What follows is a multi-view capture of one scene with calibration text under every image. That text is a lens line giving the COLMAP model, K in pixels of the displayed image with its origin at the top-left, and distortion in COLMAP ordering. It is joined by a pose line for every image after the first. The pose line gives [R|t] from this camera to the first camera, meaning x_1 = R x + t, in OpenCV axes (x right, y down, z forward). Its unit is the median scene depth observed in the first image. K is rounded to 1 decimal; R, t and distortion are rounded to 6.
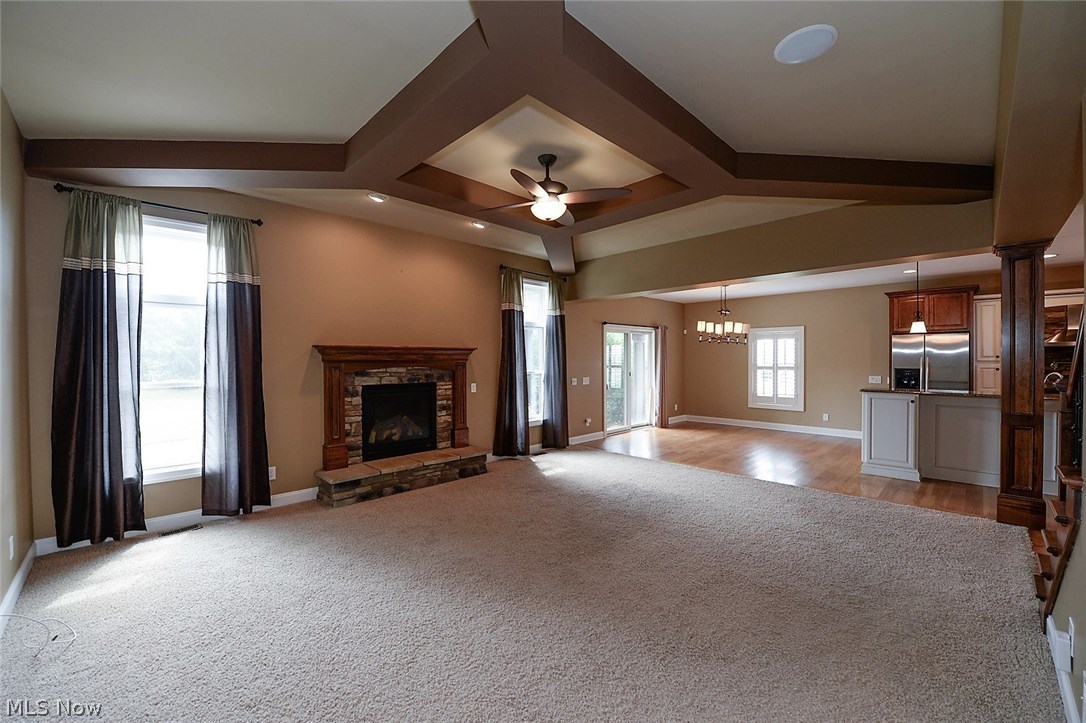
lens RADIAL K [[433.9, 0, 541.0], [0, 433.9, 363.0], [0, 0, 1]] dist [-0.016856, -0.000828]
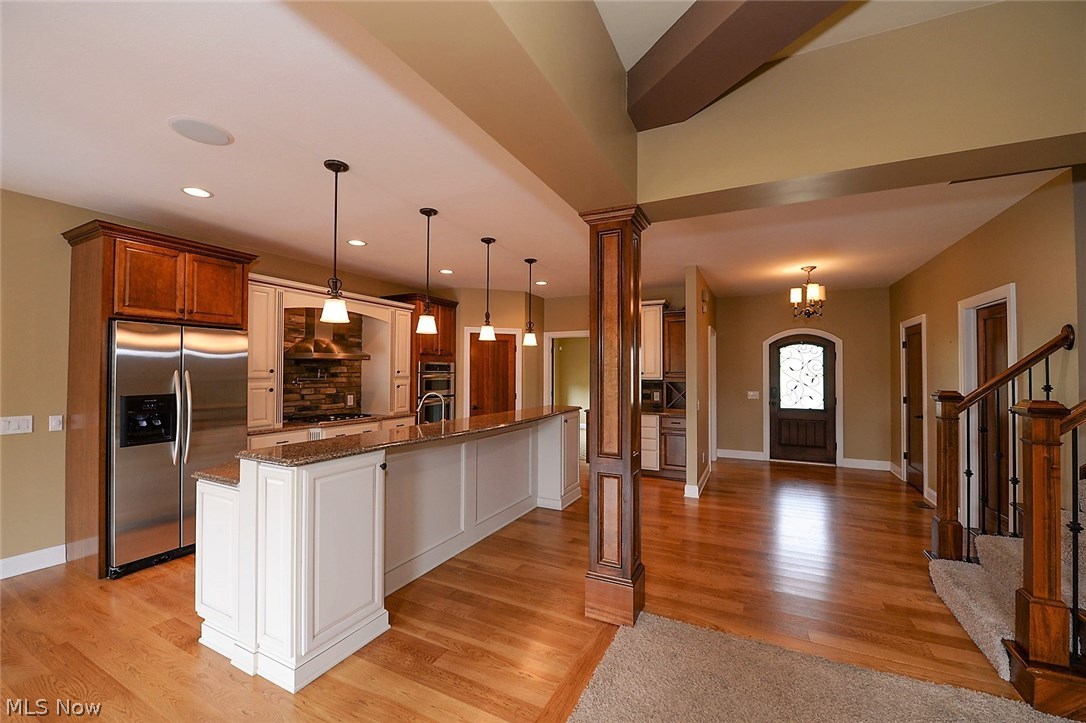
lens RADIAL K [[433.9, 0, 541.0], [0, 433.9, 363.0], [0, 0, 1]] dist [-0.016856, -0.000828]
pose [[-0.326824, 0.021180, 0.944848, 0.328363], [0.006598, 0.999776, -0.020129, -0.012191], [-0.945062, -0.000344, -0.326890, 0.907107]]
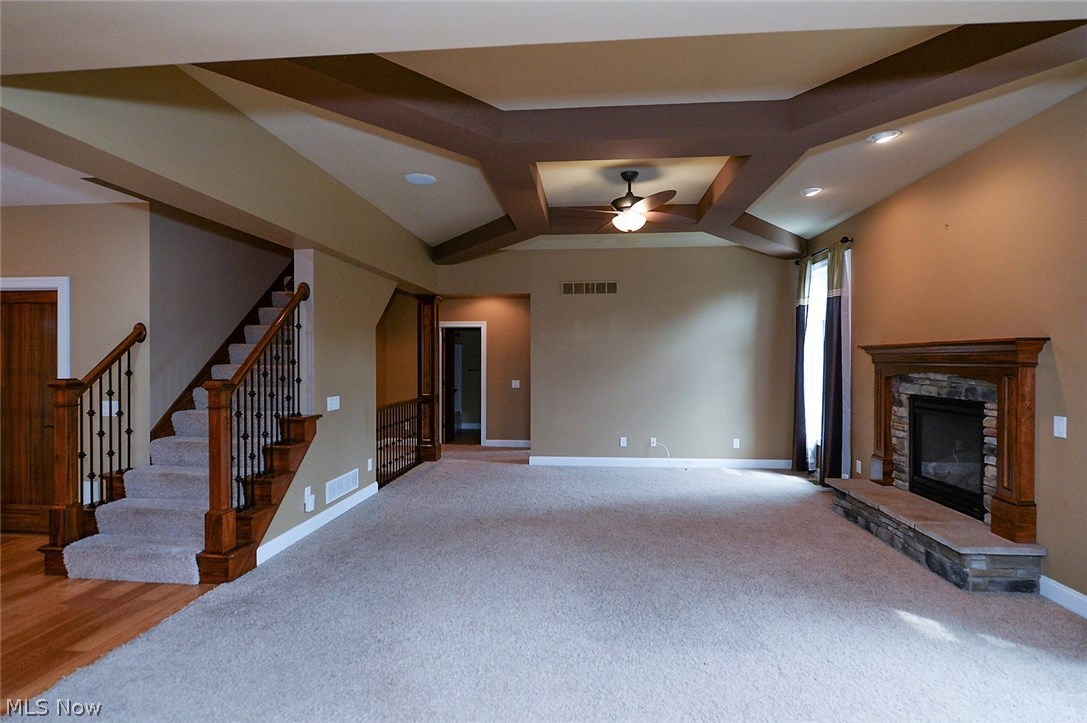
lens RADIAL K [[539.5, 0, 543.5], [0, 539.5, 361.5], [0, 0, 1]] dist [-0.001737, -0.000357]
pose [[-0.757752, 0.005910, -0.652516, 0.650016], [-0.002087, 0.999932, 0.011481, -0.015474], [0.652539, 0.010061, -0.757688, 1.160983]]
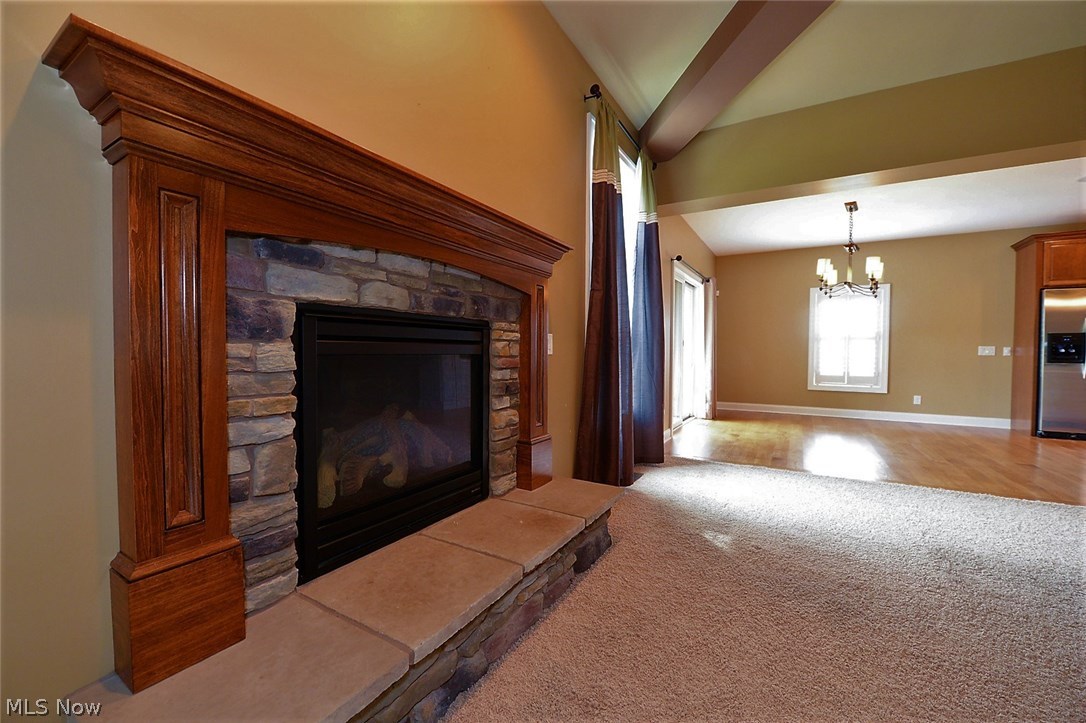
lens RADIAL K [[433.9, 0, 541.0], [0, 433.9, 363.0], [0, 0, 1]] dist [-0.016856, -0.000828]
pose [[0.965556, 0.003414, 0.260173, -0.299297], [-0.007926, 0.999836, 0.016295, 0.074813], [-0.260075, -0.017796, 0.965424, 0.627023]]
